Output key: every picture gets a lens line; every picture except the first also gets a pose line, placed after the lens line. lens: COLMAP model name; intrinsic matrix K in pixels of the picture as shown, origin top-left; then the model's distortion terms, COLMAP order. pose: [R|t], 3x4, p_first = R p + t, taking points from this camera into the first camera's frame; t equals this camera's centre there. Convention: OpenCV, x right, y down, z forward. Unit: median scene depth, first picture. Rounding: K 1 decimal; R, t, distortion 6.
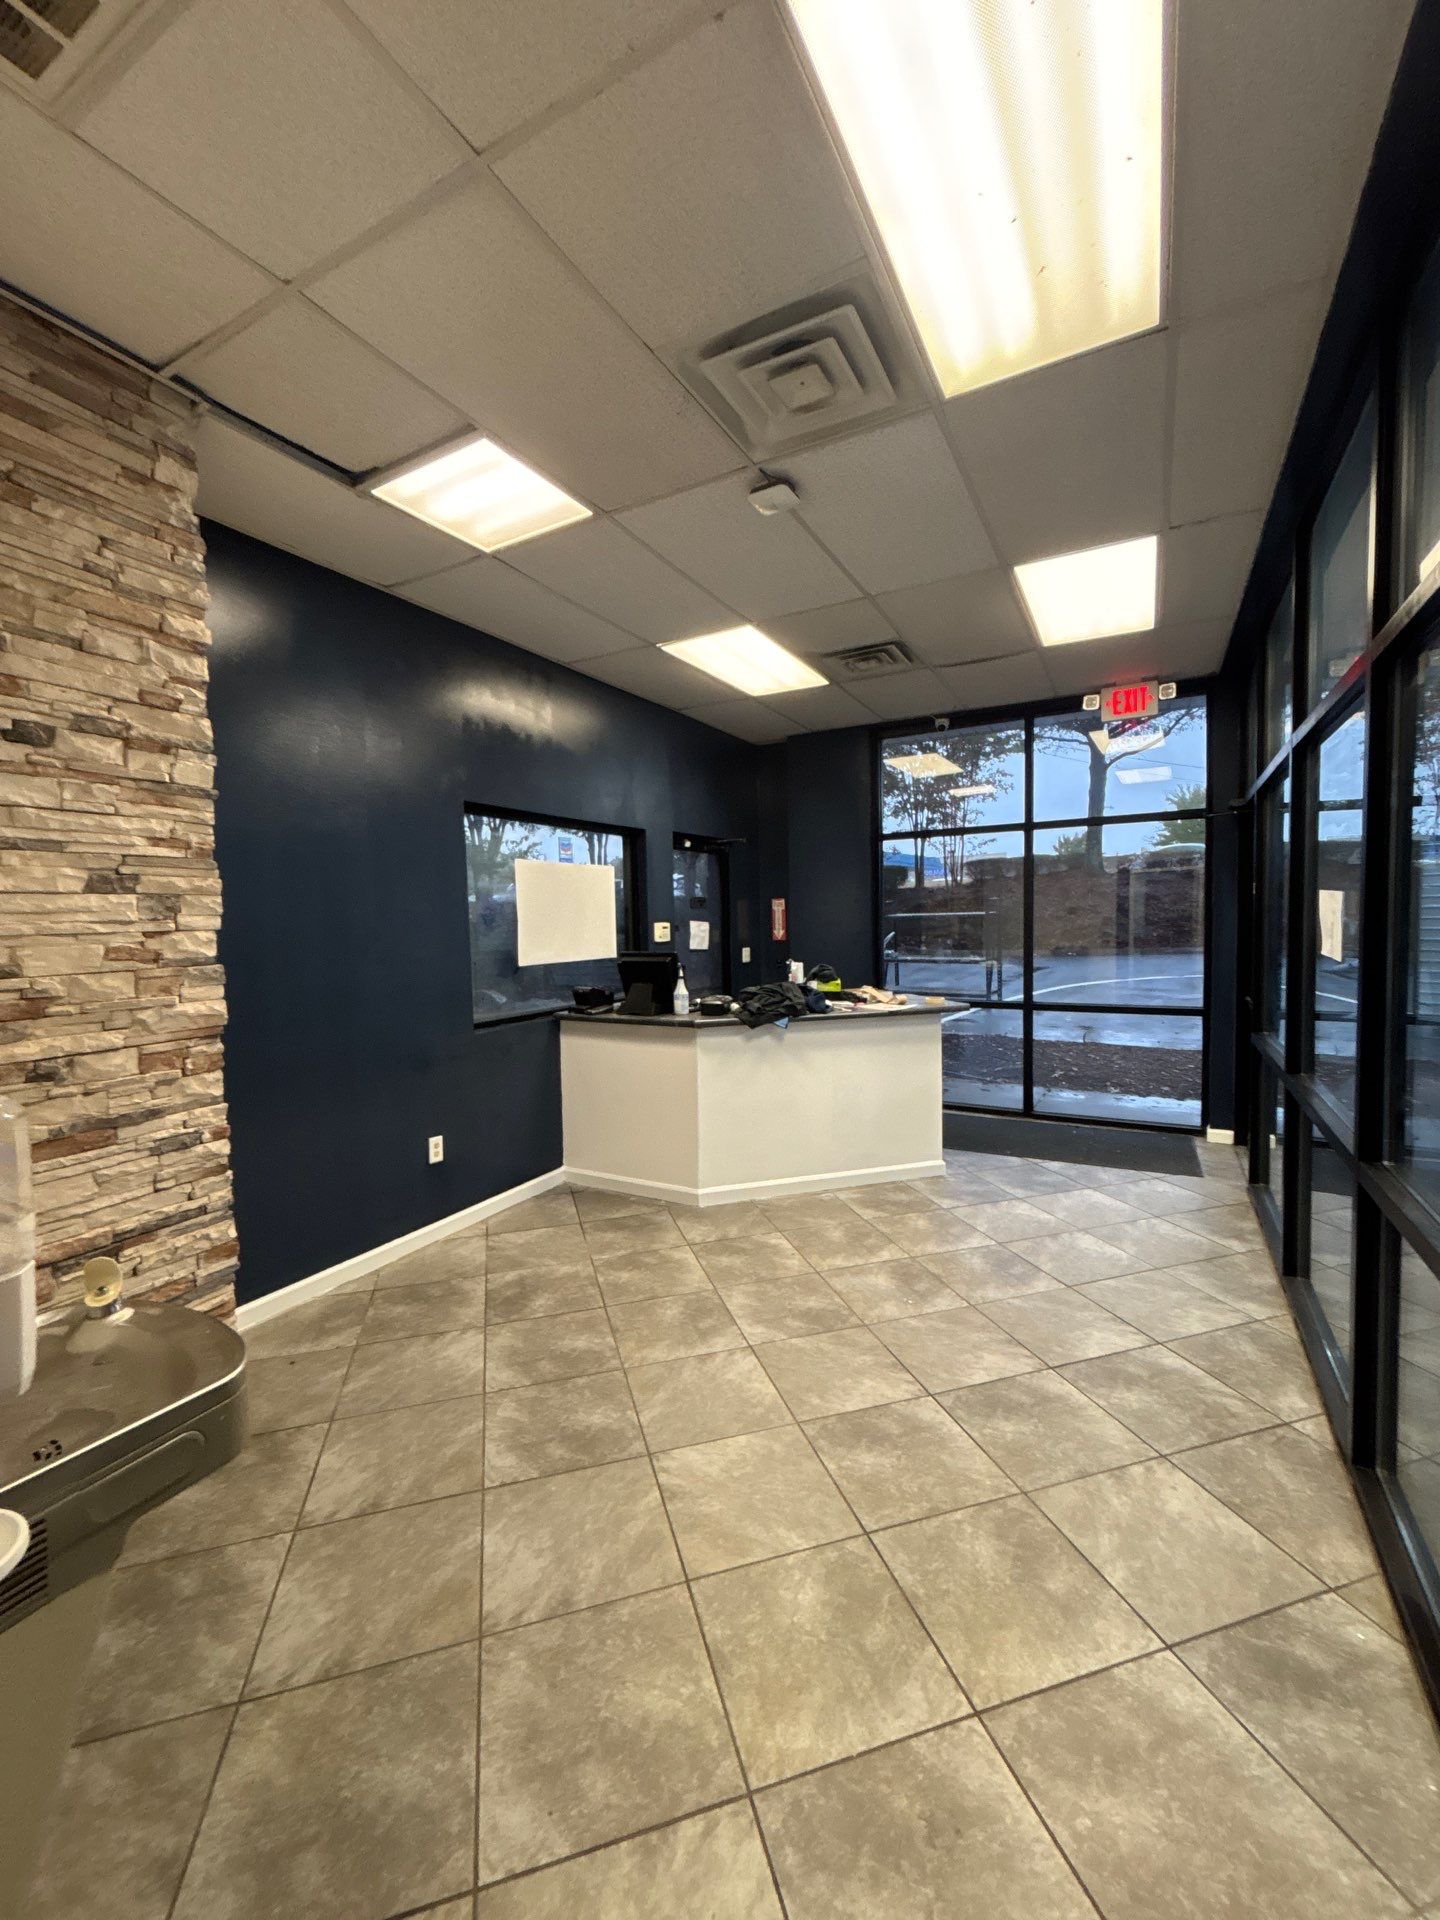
lens RADIAL K [[770.8, 0, 722.8], [0, 770.8, 954.7], [0, 0, 1]] dist [-0.000731, -0.001653]
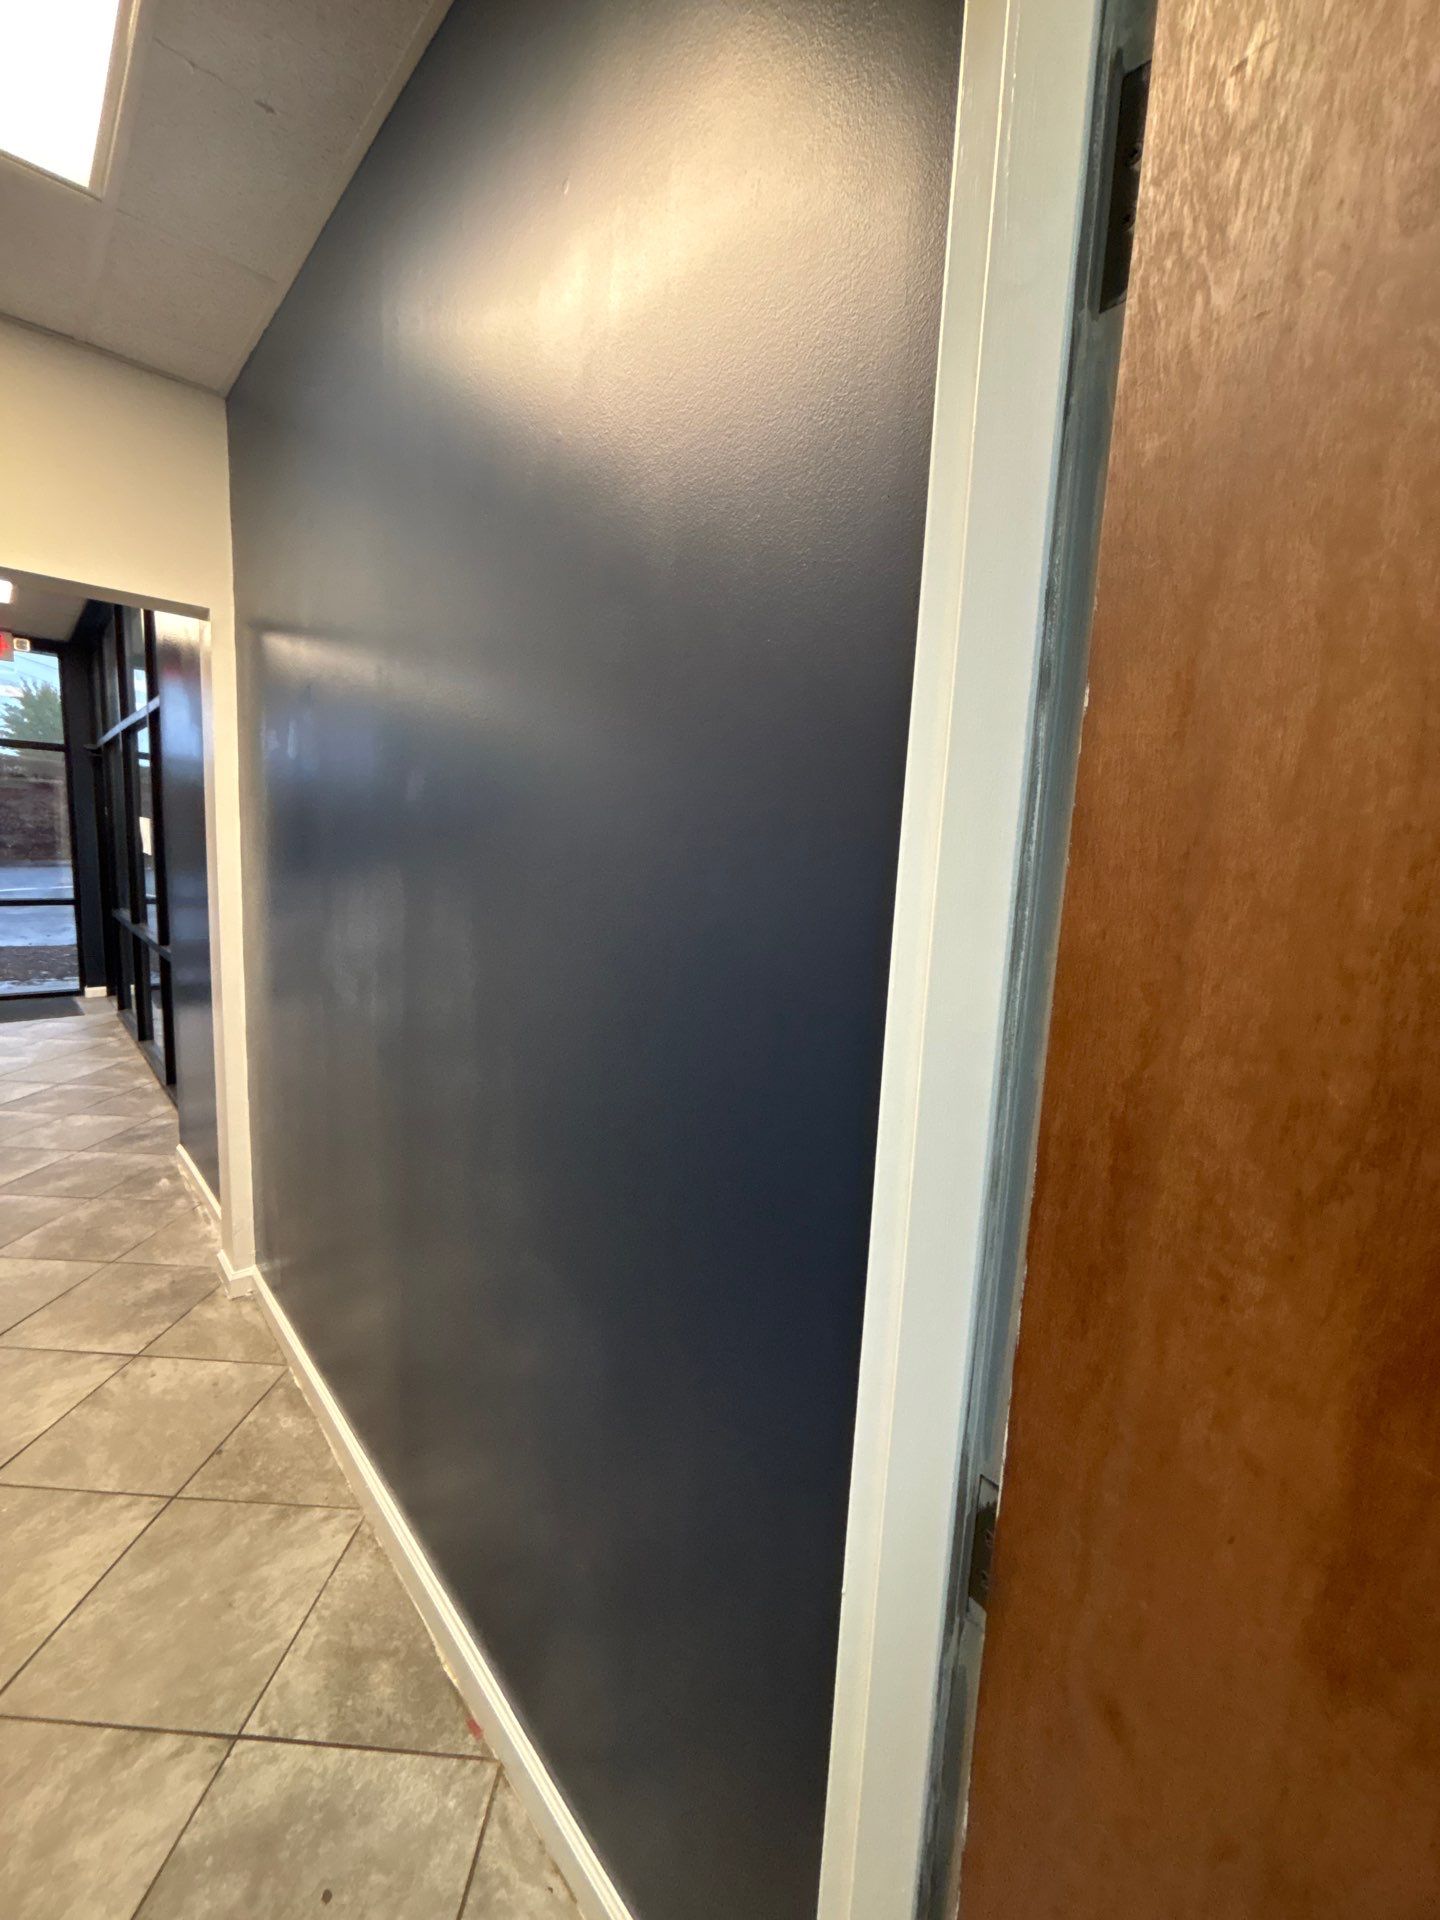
lens RADIAL K [[770.8, 0, 722.8], [0, 770.8, 954.7], [0, 0, 1]] dist [-0.000731, -0.001653]
pose [[0.307409, -0.093928, 0.946930, -0.411004], [-0.004993, 0.994944, 0.100311, 0.037343], [-0.951564, -0.035565, 0.305386, -0.650269]]
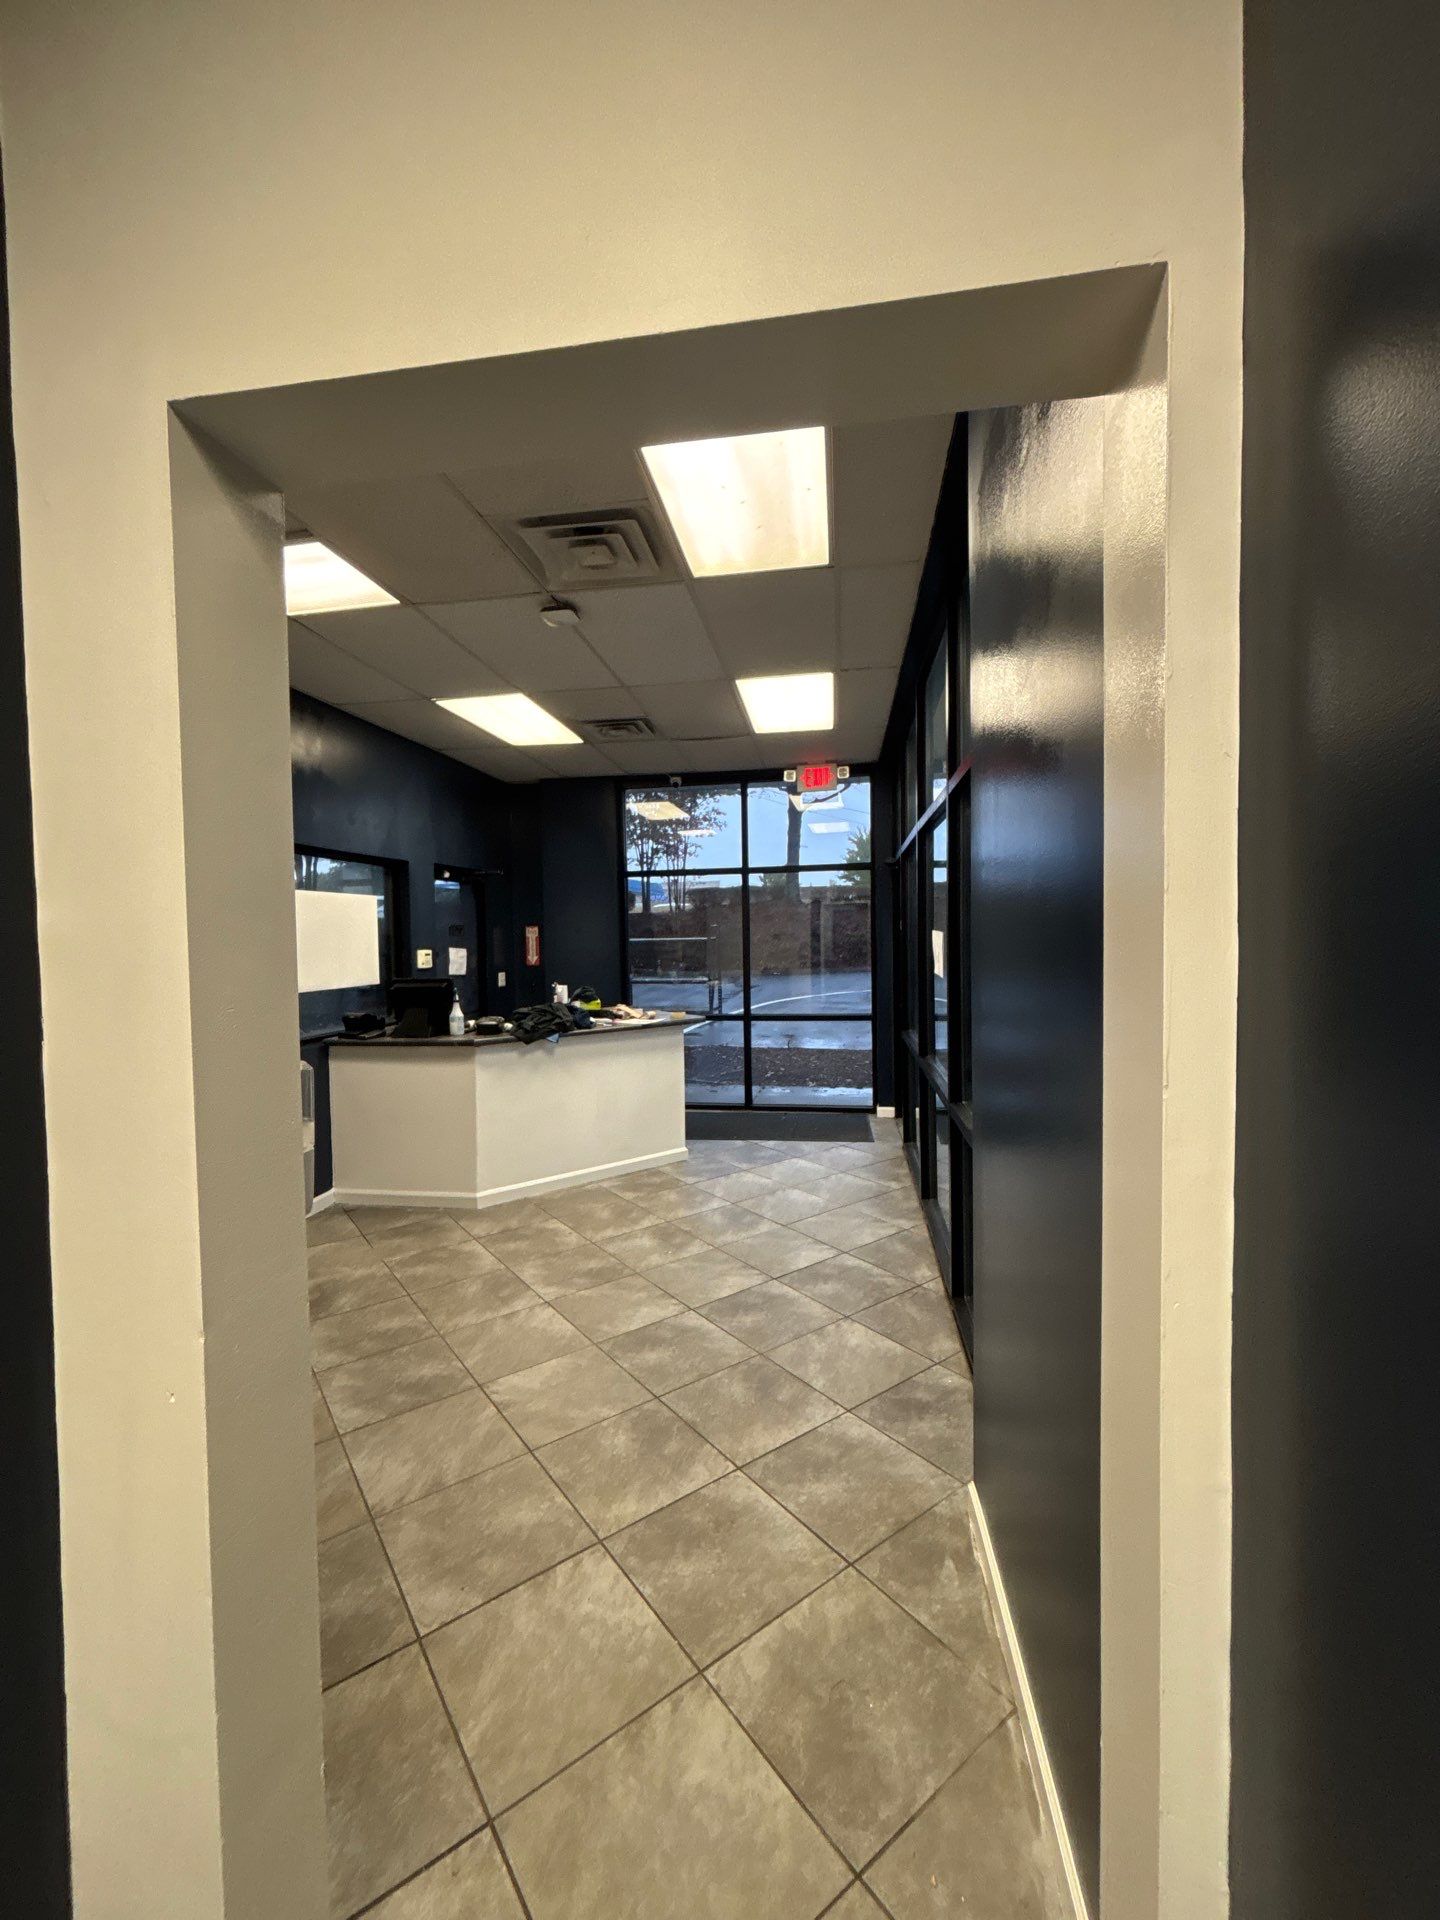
lens RADIAL K [[770.8, 0, 722.8], [0, 770.8, 954.7], [0, 0, 1]] dist [-0.000731, -0.001653]
pose [[0.937437, -0.005335, 0.348115, -0.094464], [0.015256, 0.999552, -0.025764, -0.002835], [-0.347822, 0.029463, 0.937098, -0.191158]]
